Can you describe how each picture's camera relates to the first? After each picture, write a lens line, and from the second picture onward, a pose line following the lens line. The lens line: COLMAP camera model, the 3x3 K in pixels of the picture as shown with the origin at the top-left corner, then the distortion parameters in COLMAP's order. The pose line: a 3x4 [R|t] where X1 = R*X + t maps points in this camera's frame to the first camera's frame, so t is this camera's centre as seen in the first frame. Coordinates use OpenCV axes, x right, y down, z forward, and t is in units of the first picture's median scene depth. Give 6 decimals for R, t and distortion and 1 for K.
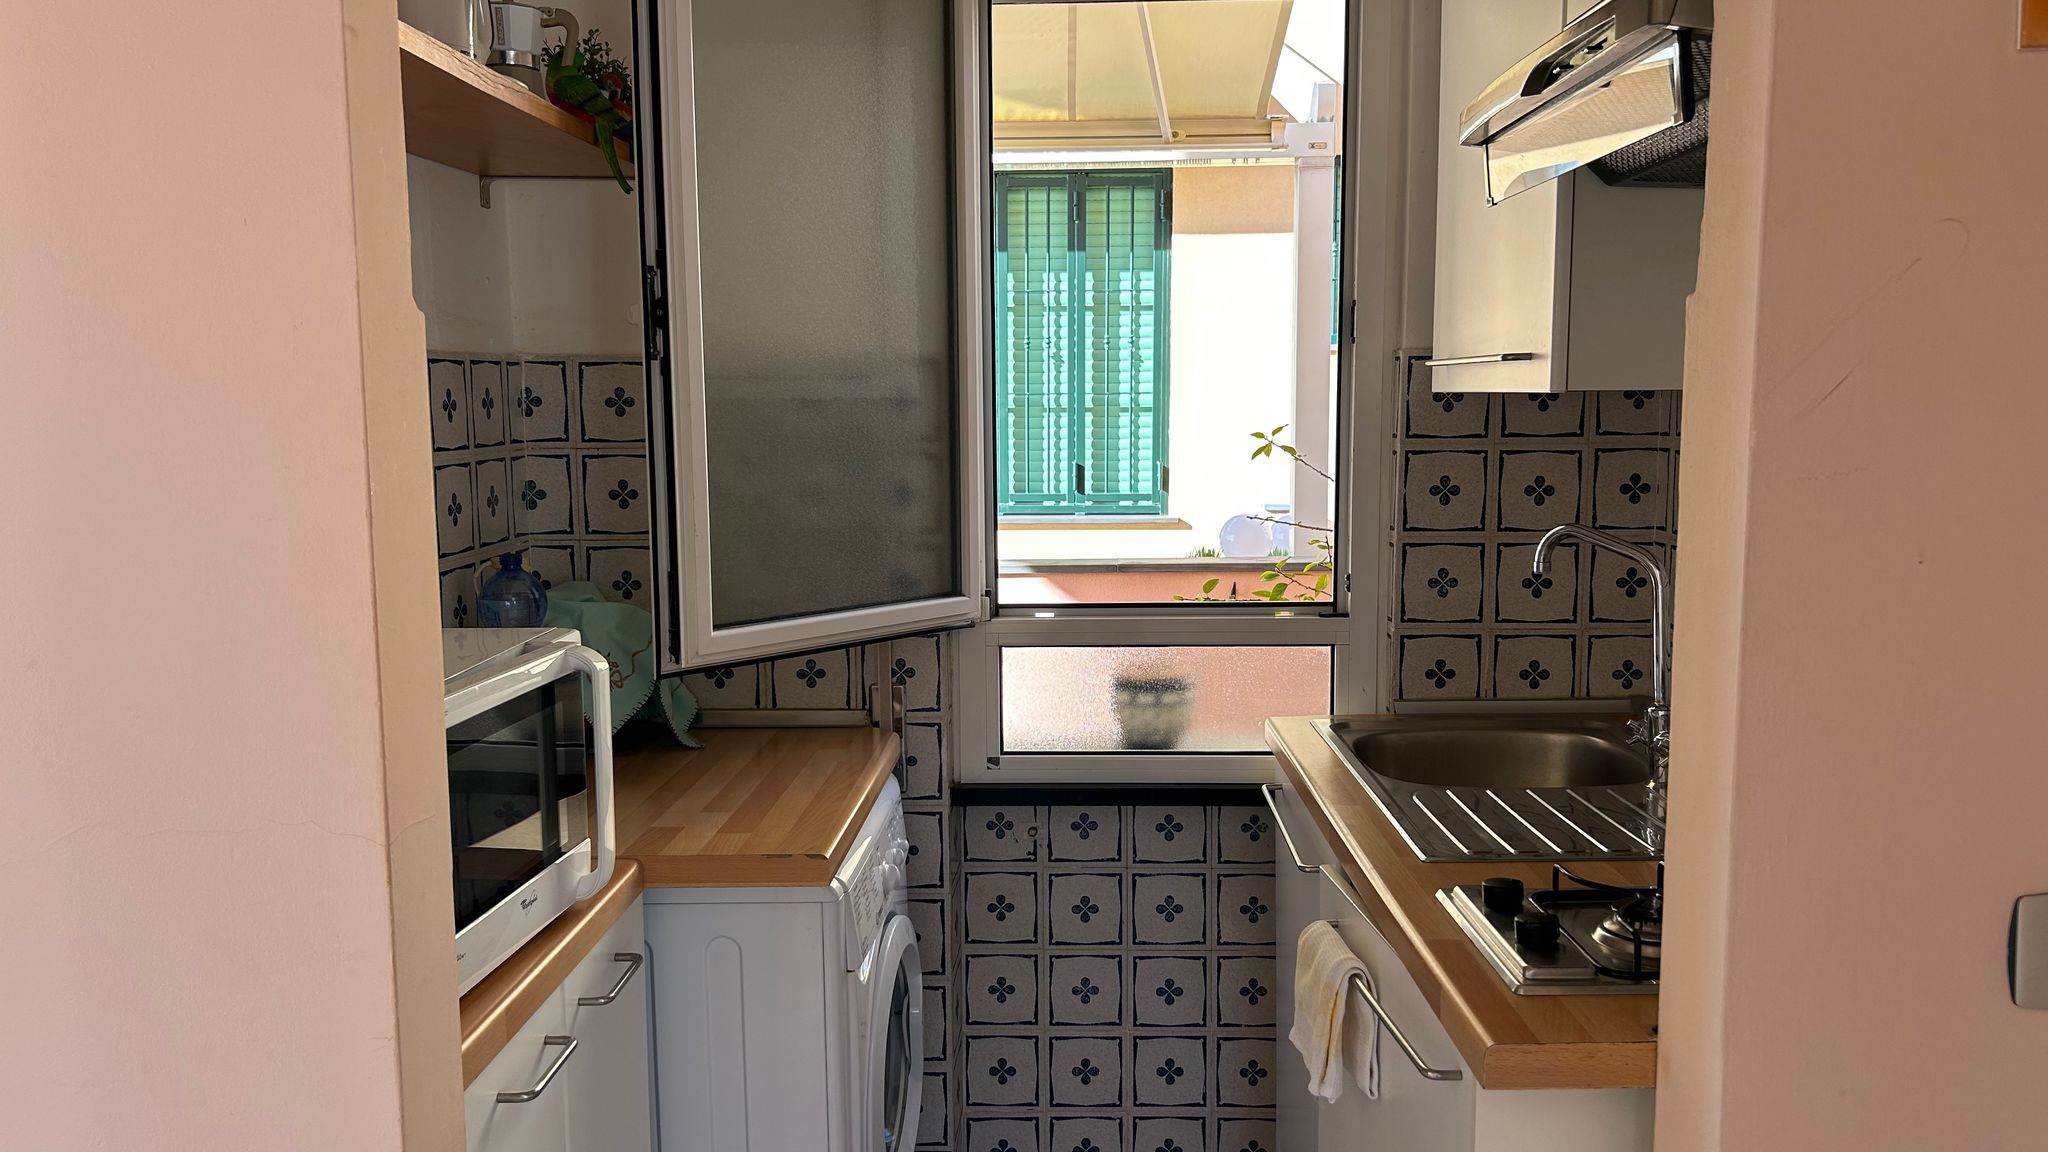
lens RADIAL K [[1540.9, 0, 1021.2], [0, 1540.9, 566.2], [0, 0, 1]] dist [0.048688, -0.051265]
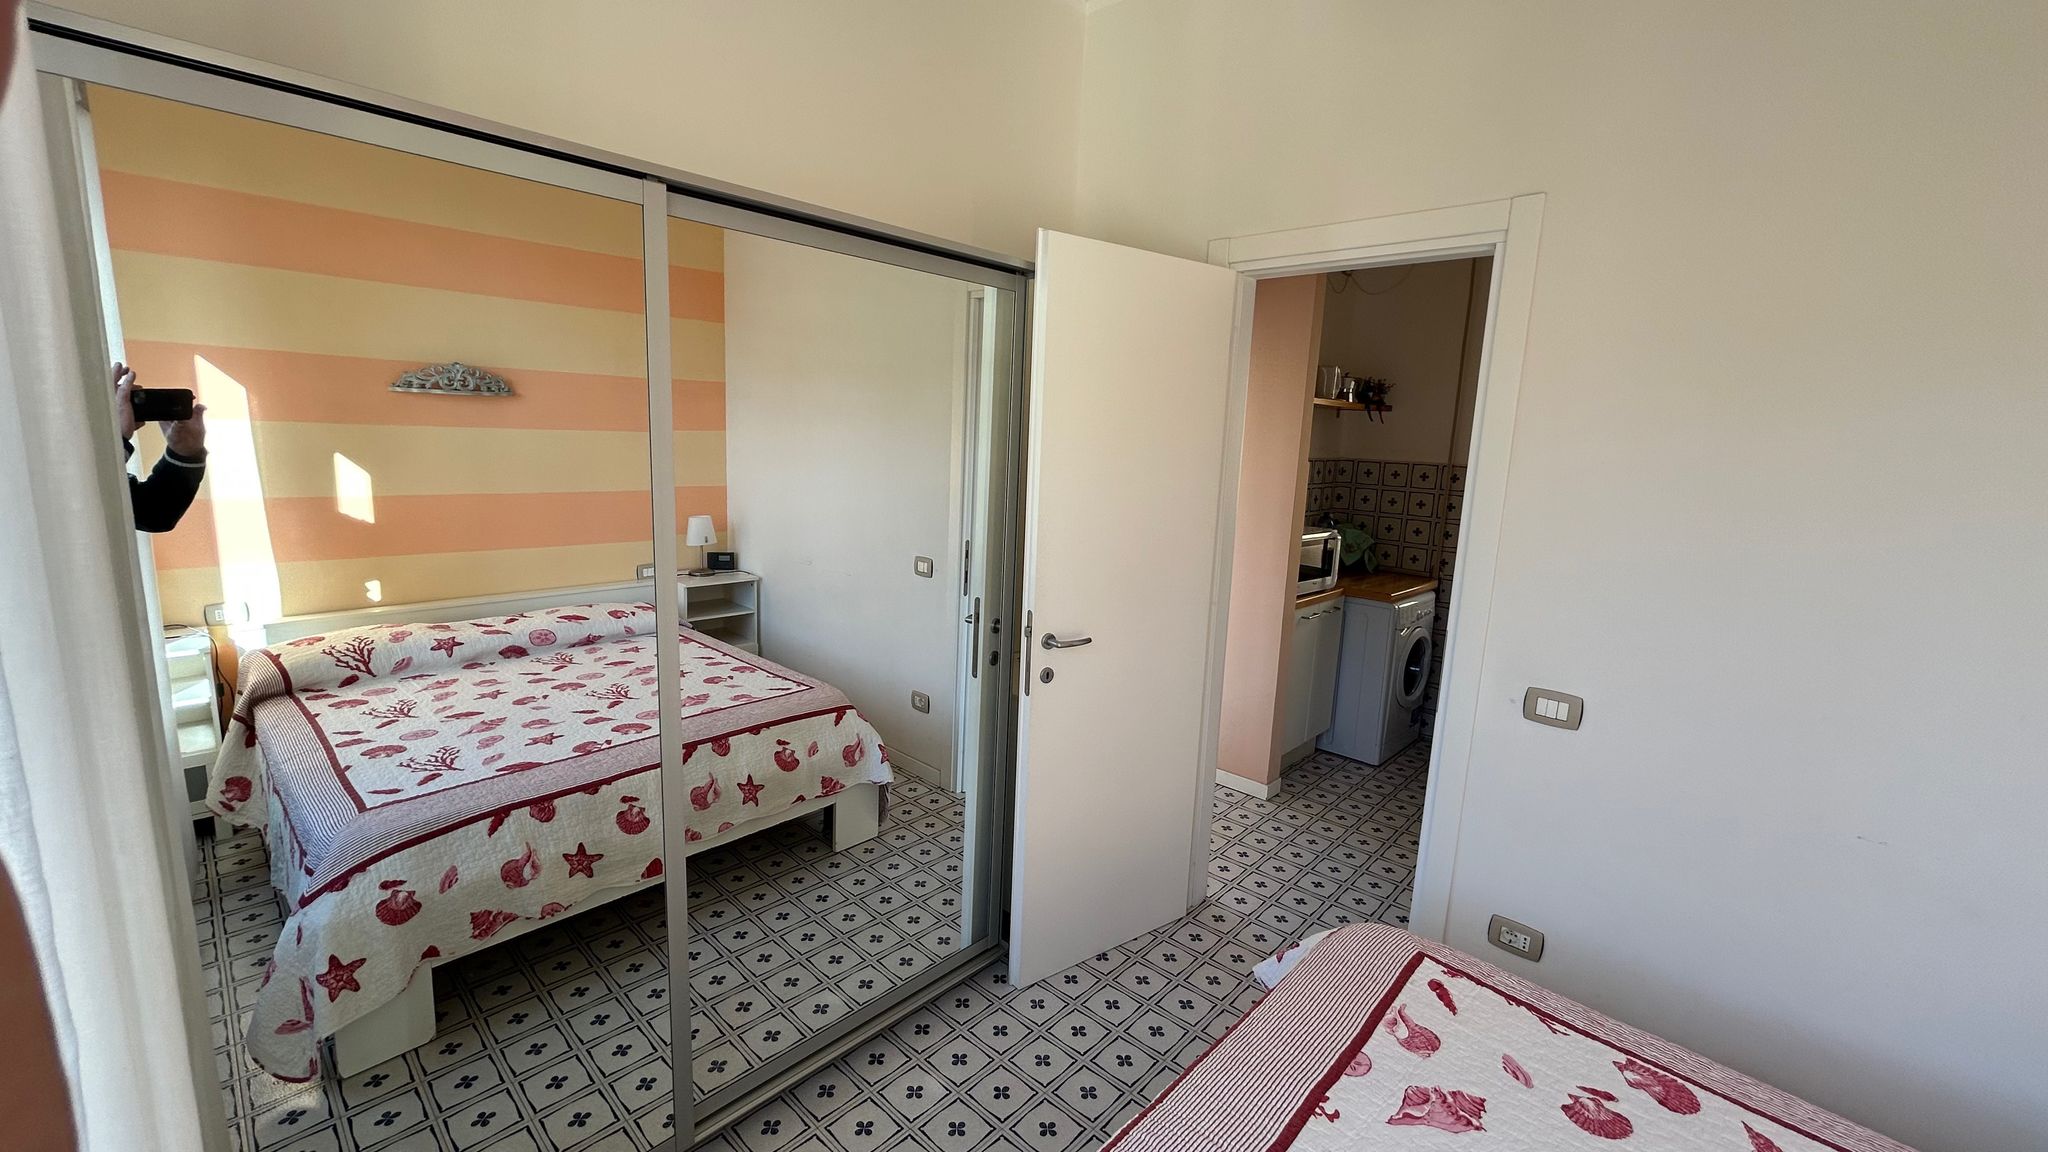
lens RADIAL K [[825.1, 0, 1031.5], [0, 825.1, 578.7], [0, 0, 1]] dist [0.002969, -0.000068]
pose [[0.754455, 0.146405, -0.639814, 0.474592], [-0.116795, 0.989193, 0.088629, 0.063768], [0.645876, 0.007861, 0.763402, -1.095735]]
